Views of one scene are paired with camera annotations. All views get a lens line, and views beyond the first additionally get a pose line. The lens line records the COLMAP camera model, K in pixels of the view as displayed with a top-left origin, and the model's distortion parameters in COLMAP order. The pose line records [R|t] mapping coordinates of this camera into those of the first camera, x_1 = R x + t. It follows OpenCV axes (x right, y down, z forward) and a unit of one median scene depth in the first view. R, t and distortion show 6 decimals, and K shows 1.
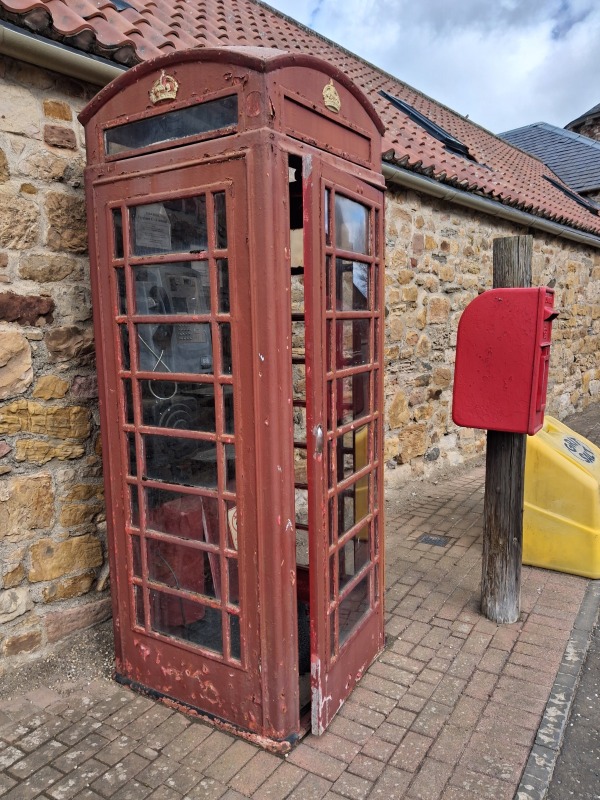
lens RADIAL K [[628.3, 0, 290.7], [0, 628.3, 411.6], [0, 0, 1]] dist [0.002295, 0.000609]
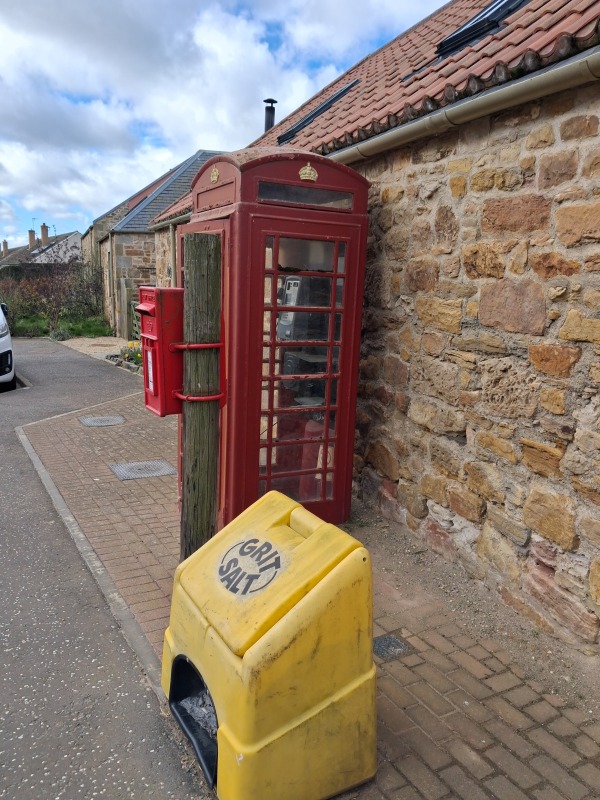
lens RADIAL K [[628.3, 0, 290.7], [0, 628.3, 411.6], [0, 0, 1]] dist [0.002295, 0.000609]
pose [[-0.489915, 0.164392, -0.856130, 1.324166], [-0.158321, 0.948951, 0.272813, -0.338412], [0.857274, 0.269198, -0.438879, 1.822418]]
